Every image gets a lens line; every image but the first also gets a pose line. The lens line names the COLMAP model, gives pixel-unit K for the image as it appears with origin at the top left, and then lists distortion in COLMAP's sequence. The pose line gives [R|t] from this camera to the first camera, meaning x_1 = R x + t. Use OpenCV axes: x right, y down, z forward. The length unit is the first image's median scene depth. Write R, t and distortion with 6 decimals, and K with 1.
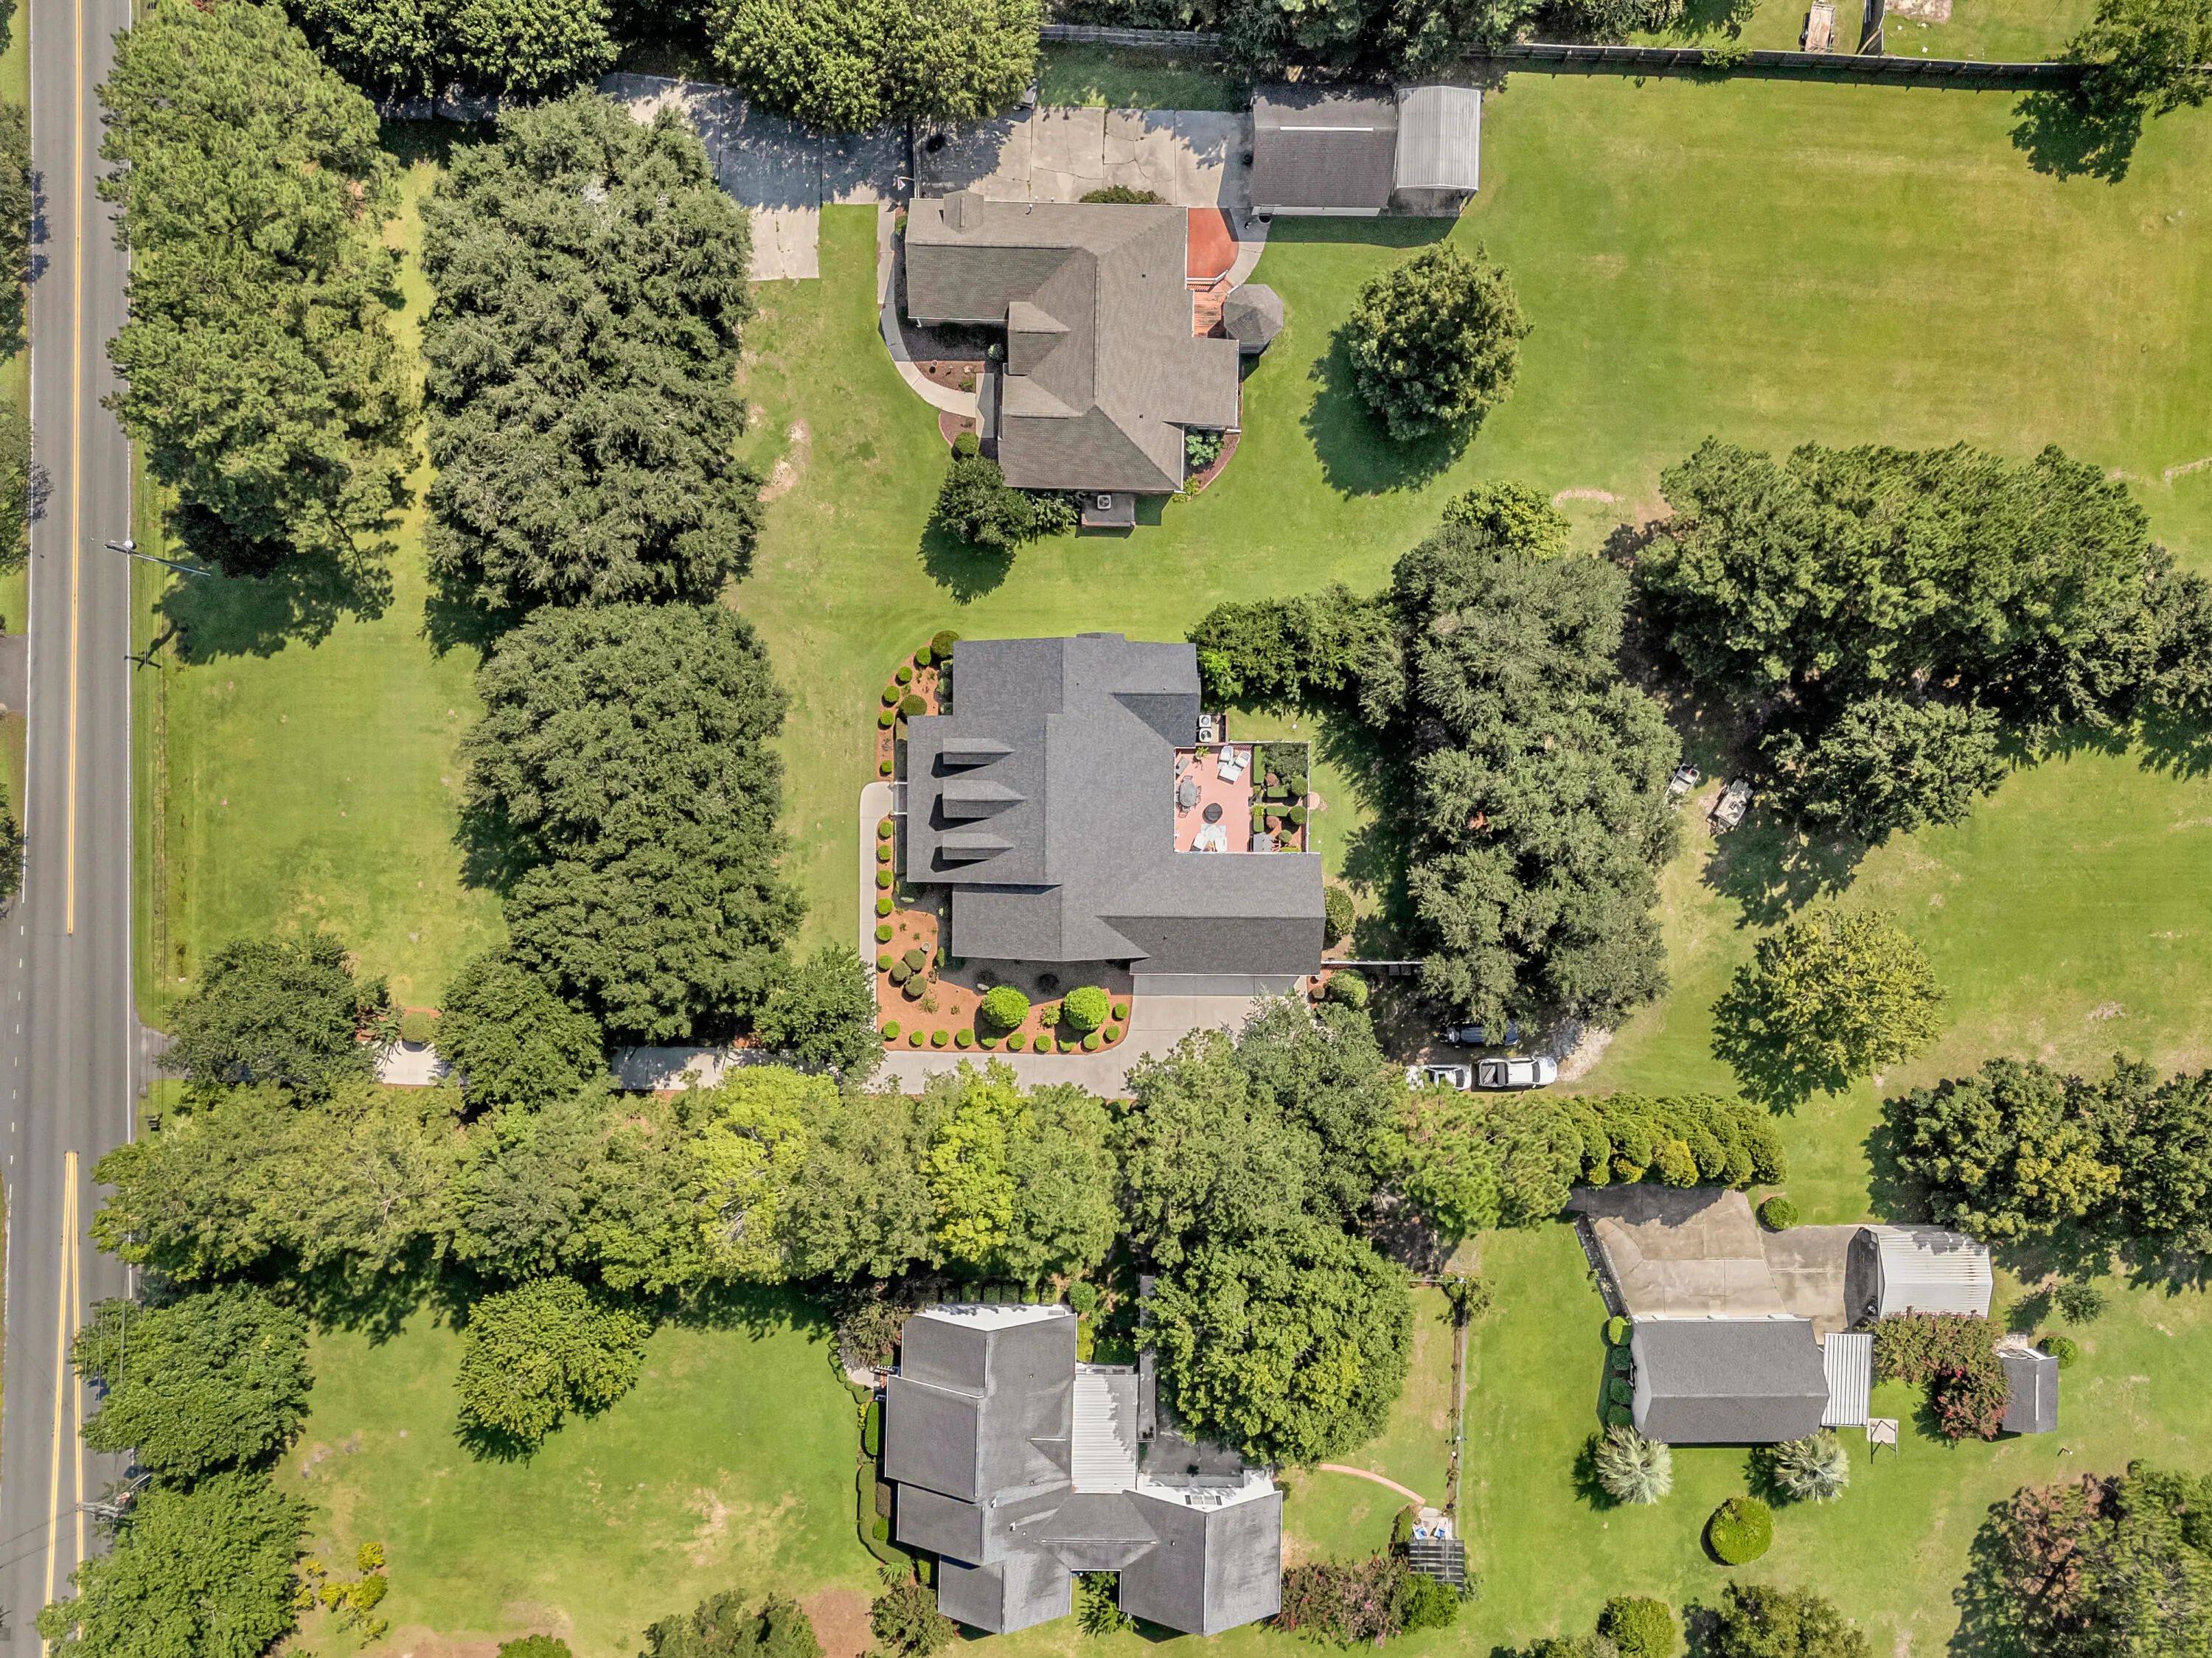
lens RADIAL K [[1660.5, 0, 1114.1], [0, 1660.5, 819.5], [0, 0, 1]] dist [0.068604, -0.055575]
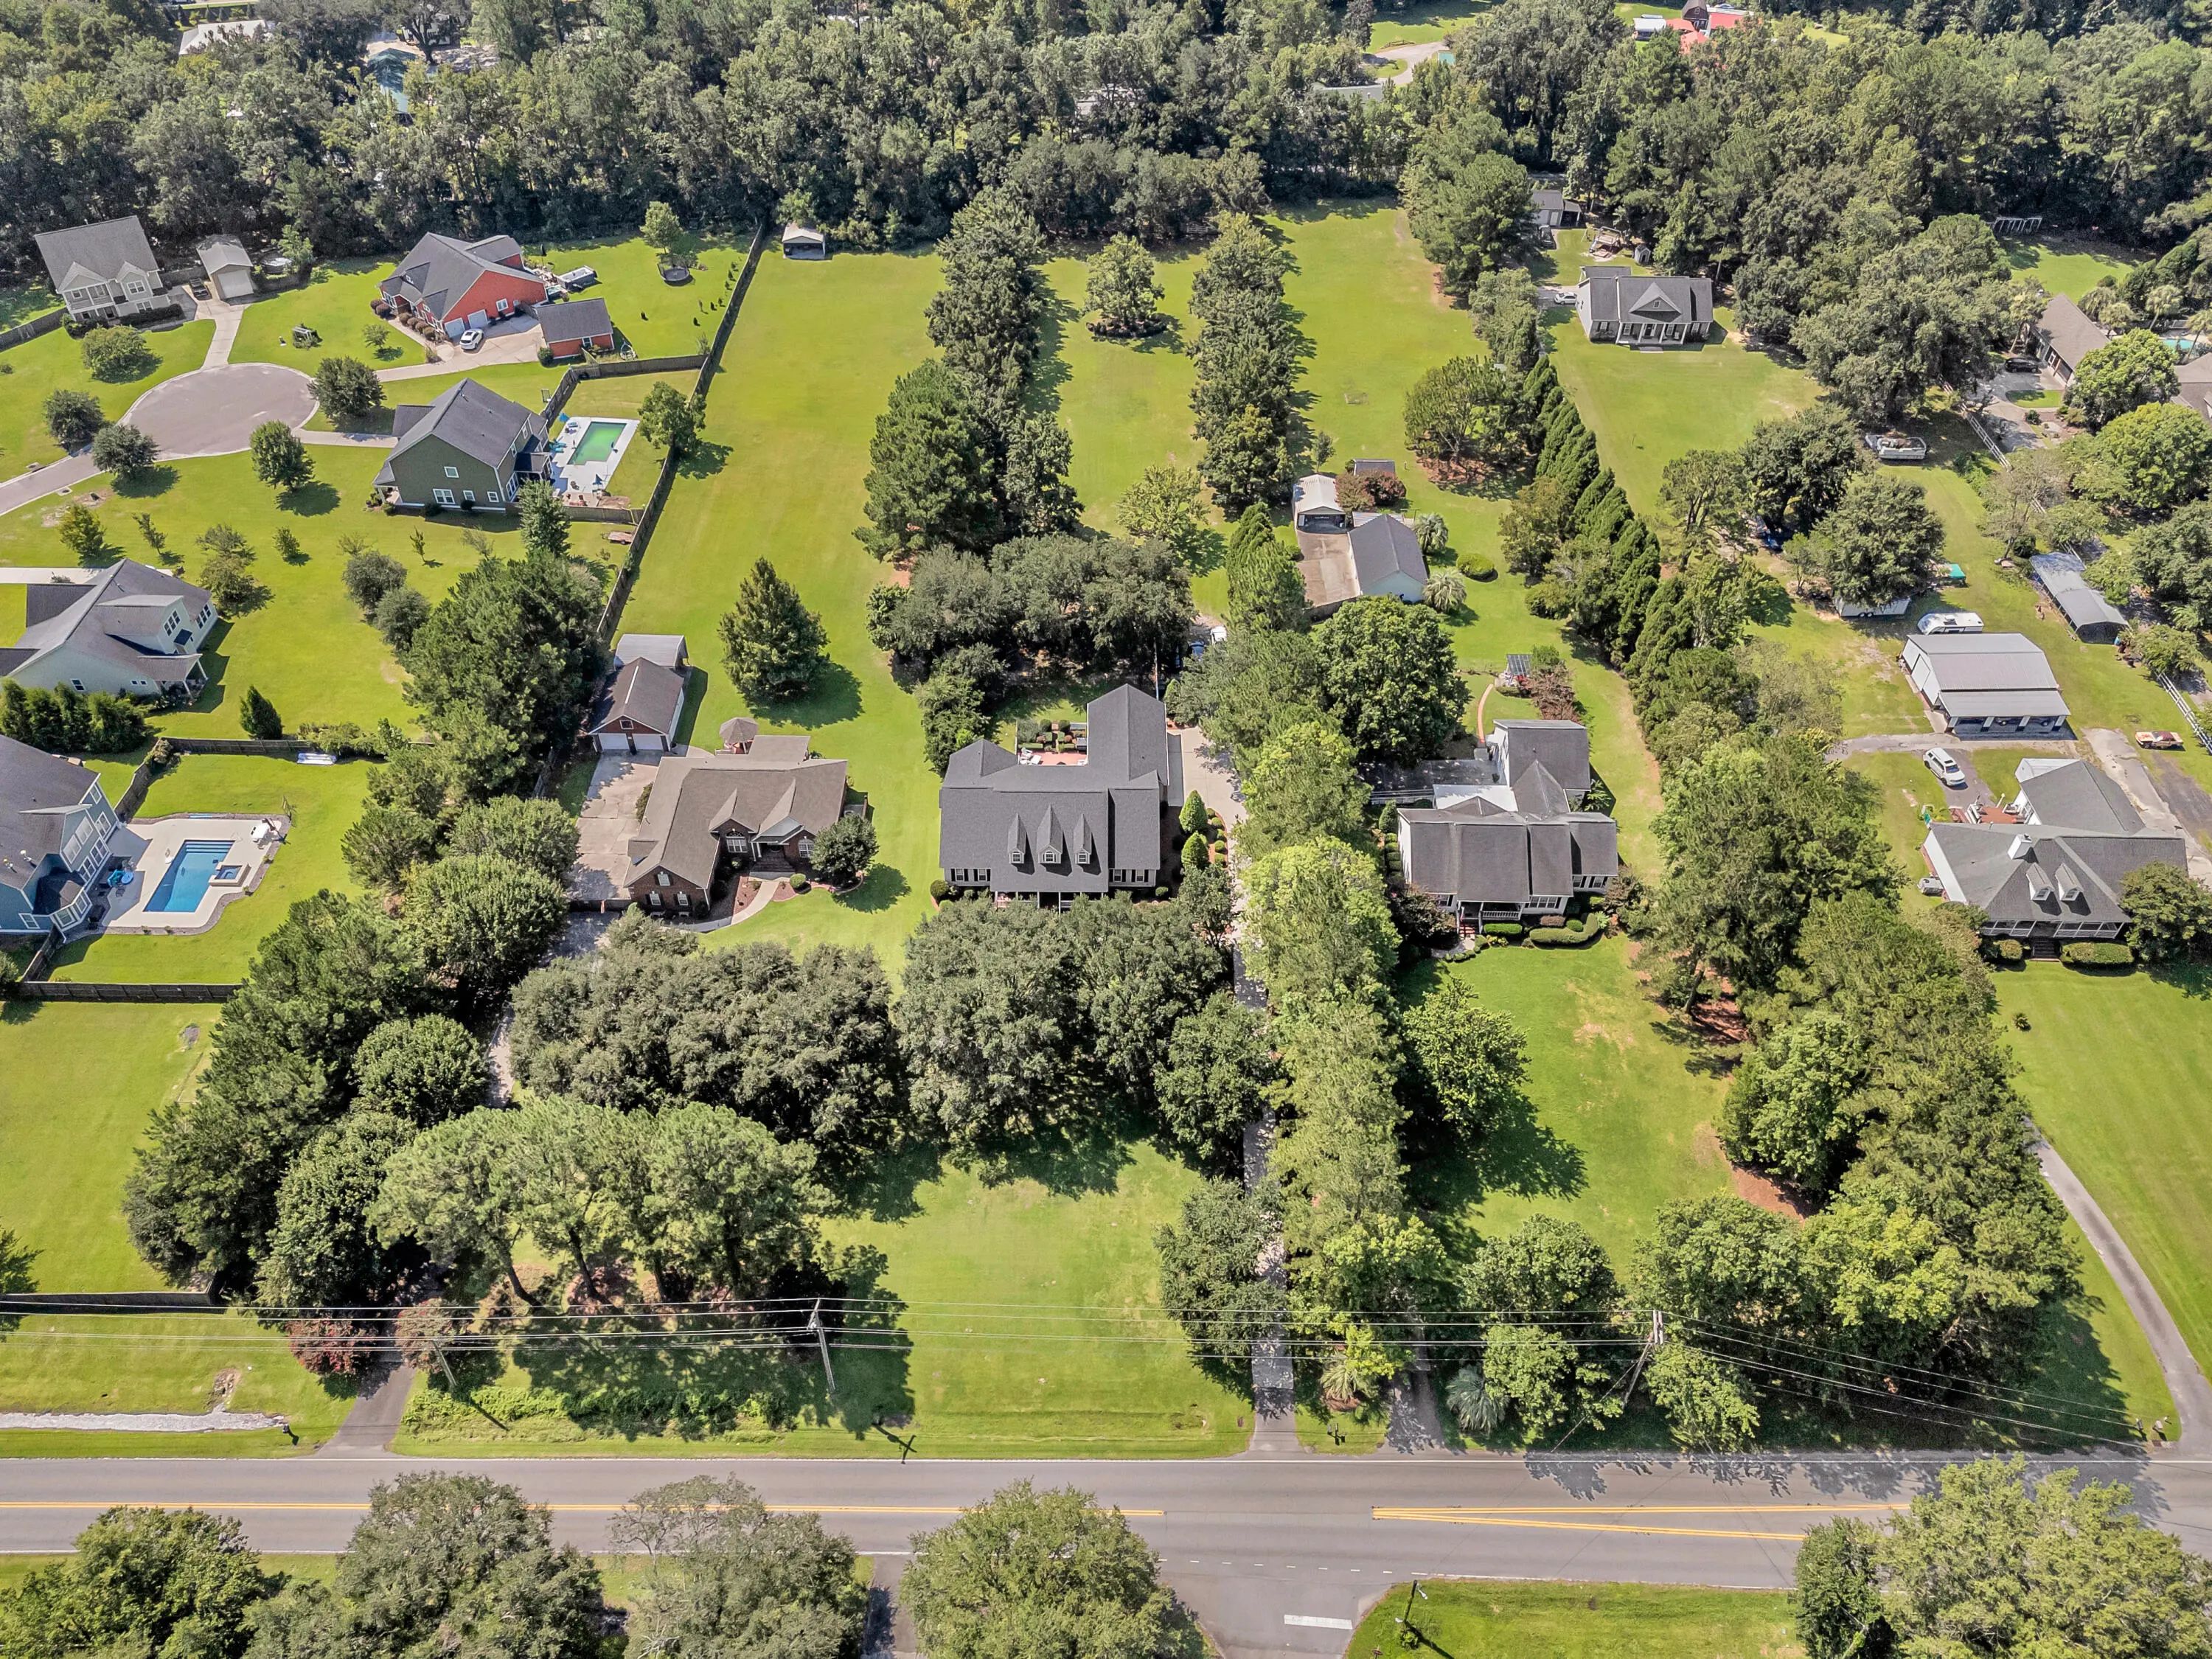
lens RADIAL K [[1660.6, 0, 1114.1], [0, 1660.6, 820.0], [0, 0, 1]] dist [0.068604, -0.055575]
pose [[-0.014410, -0.706492, 0.707574, -1.008022], [0.999891, -0.012434, 0.007948, 0.031810], [0.003183, 0.707612, 0.706594, -0.029928]]
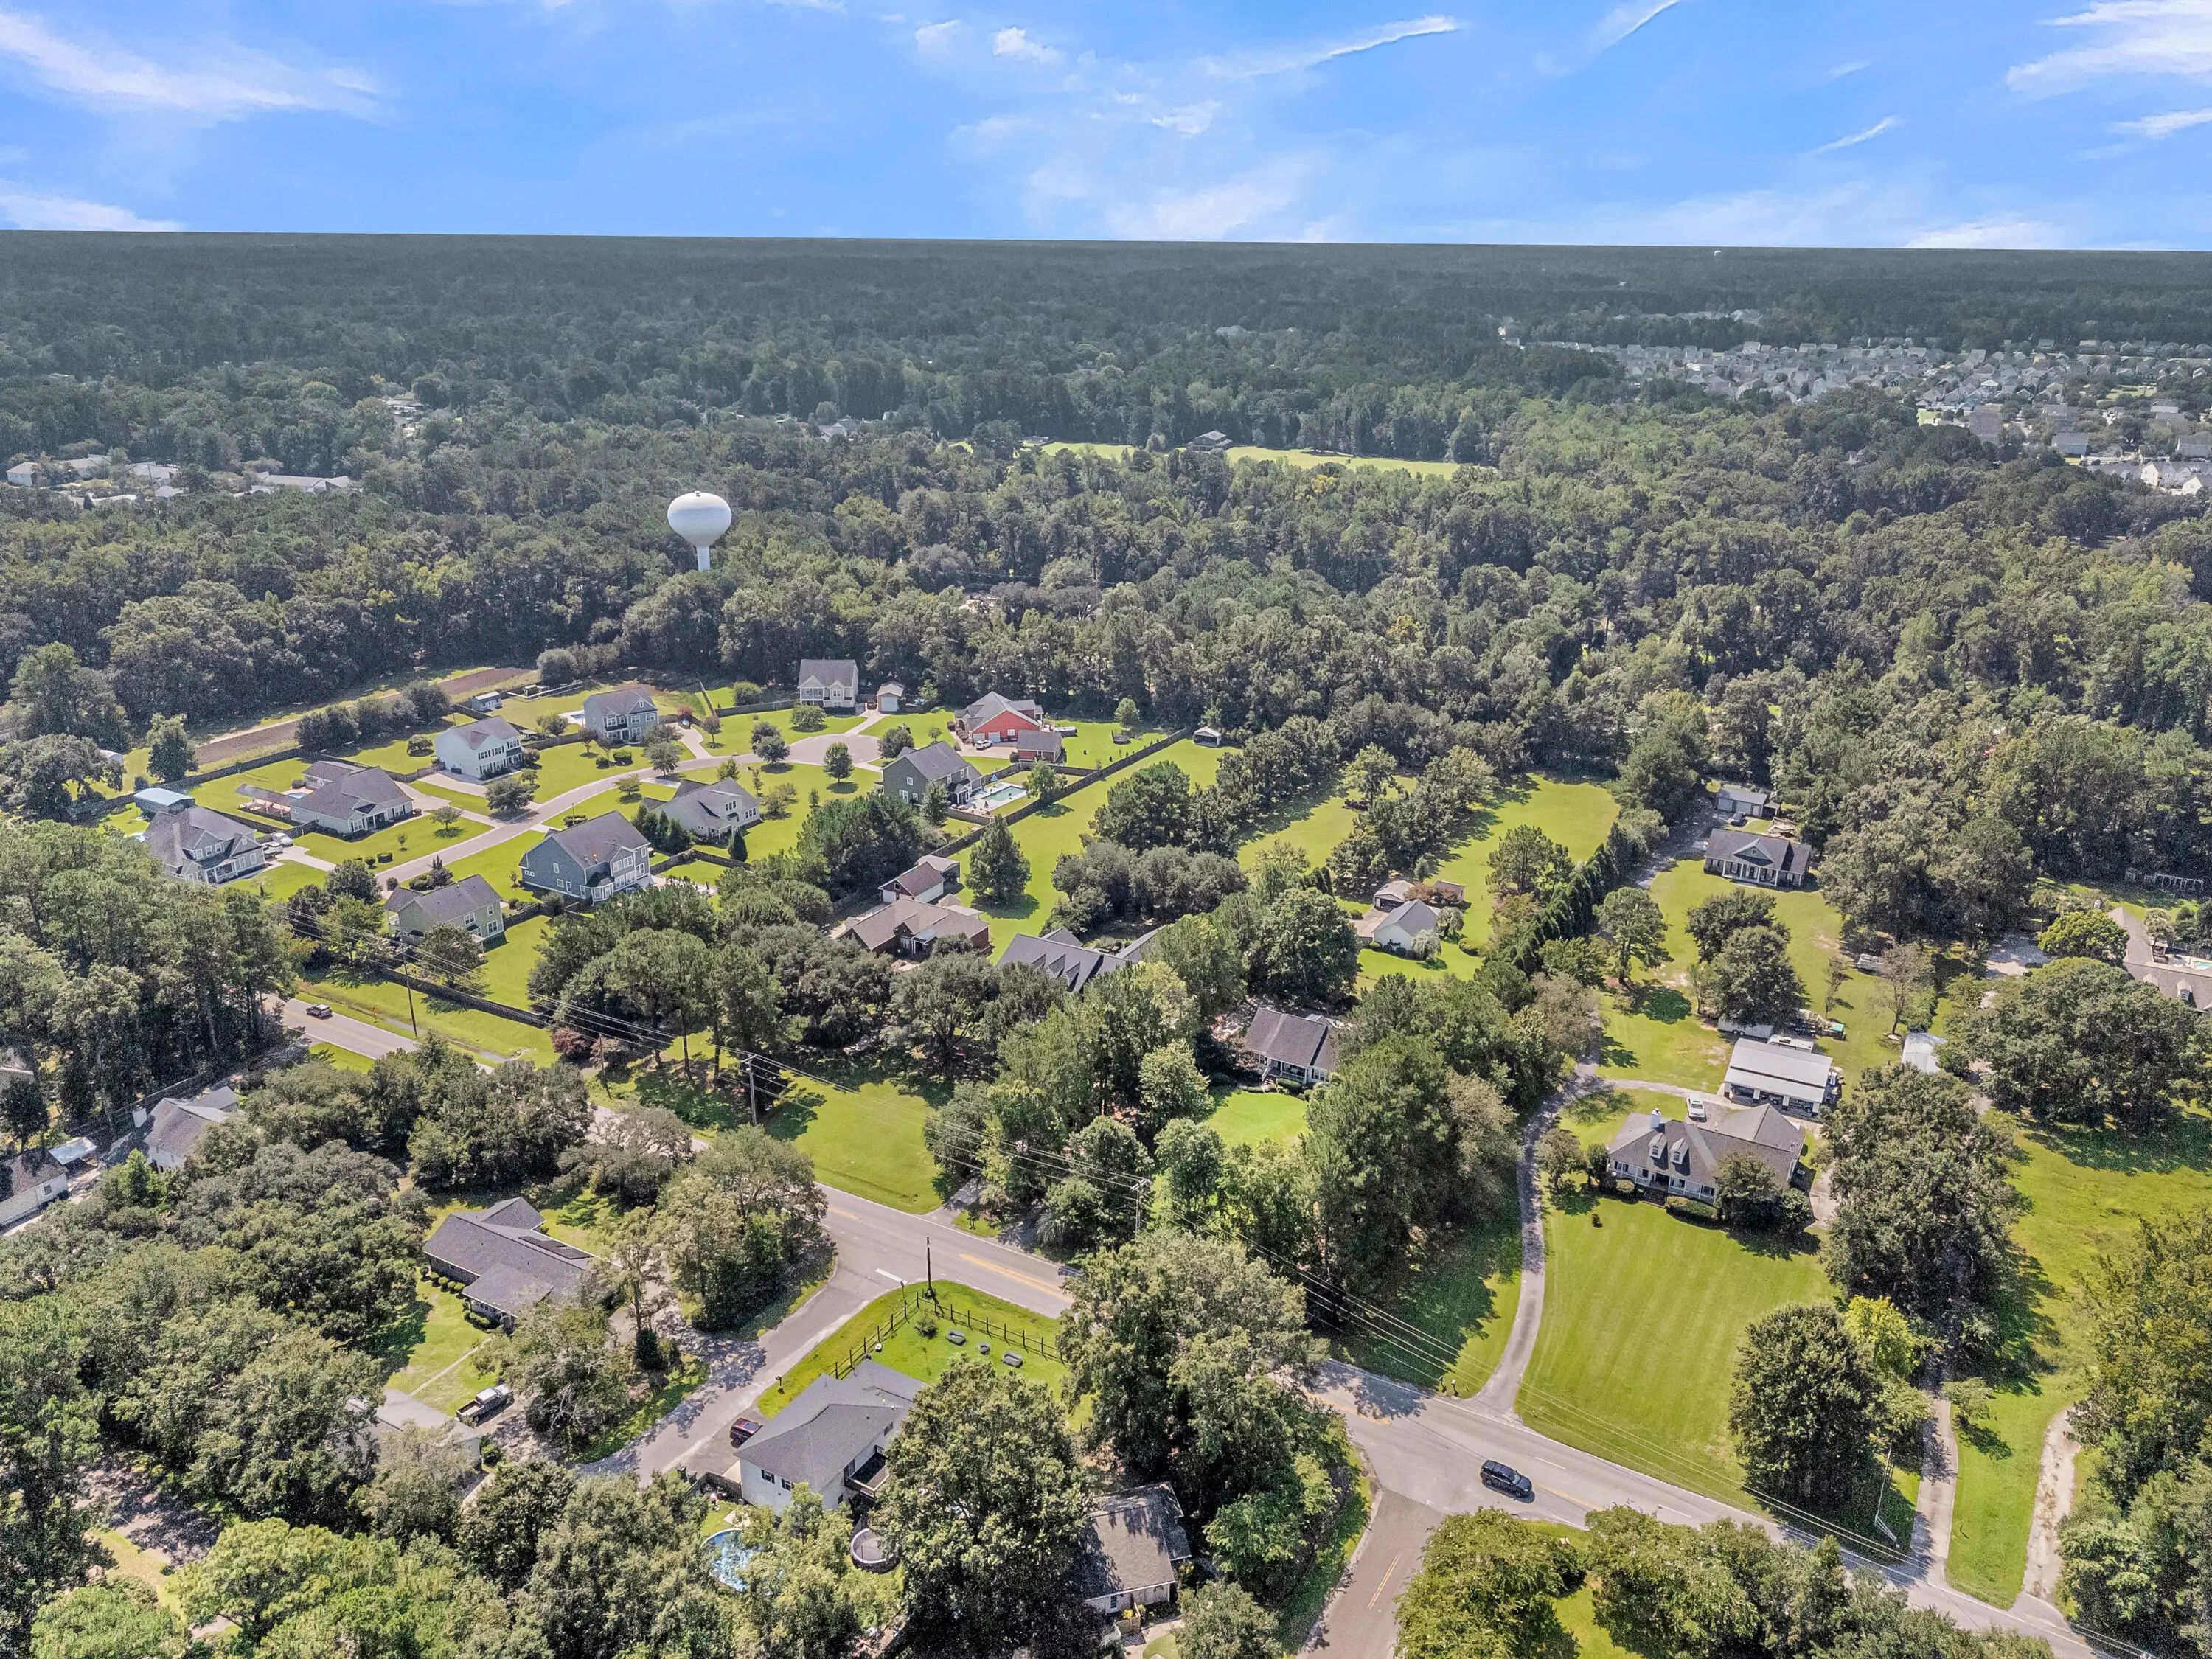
lens RADIAL K [[1653.2, 0, 1106.0], [0, 1653.2, 829.5], [0, 0, 1]] dist [0.142481, -0.300628]
pose [[0.487609, -0.317730, 0.813194, -1.753482], [0.872928, 0.161075, -0.460491, 1.027906], [0.015326, 0.934399, 0.355897, -0.016551]]
